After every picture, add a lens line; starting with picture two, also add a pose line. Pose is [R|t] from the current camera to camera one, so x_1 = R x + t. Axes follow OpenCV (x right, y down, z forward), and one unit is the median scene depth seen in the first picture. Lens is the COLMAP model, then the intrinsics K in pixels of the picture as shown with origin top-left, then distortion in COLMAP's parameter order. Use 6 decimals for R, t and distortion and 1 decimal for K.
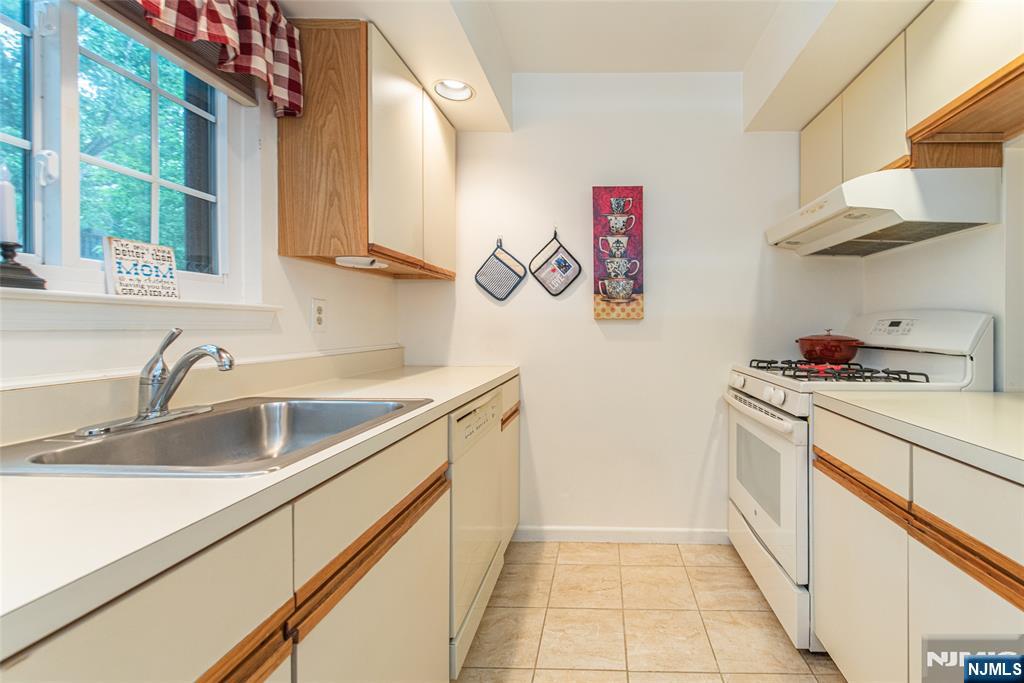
lens RADIAL K [[425.6, 0, 587.4], [0, 425.6, 348.2], [0, 0, 1]] dist [0.007614, -0.002691]
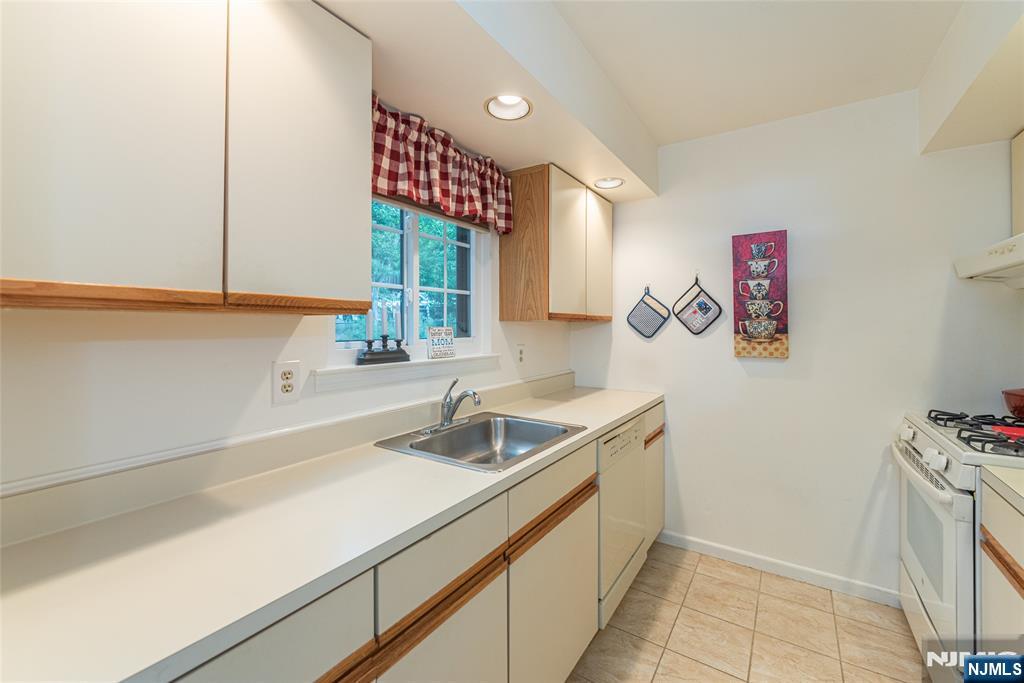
lens RADIAL K [[425.6, 0, 516.4], [0, 425.6, 331.6], [0, 0, 1]] dist [0.007614, -0.002691]
pose [[0.839822, -0.000956, -0.542862, 0.176676], [-0.003063, 0.999974, -0.006500, -0.156175], [0.542854, 0.007121, 0.839797, -0.274120]]
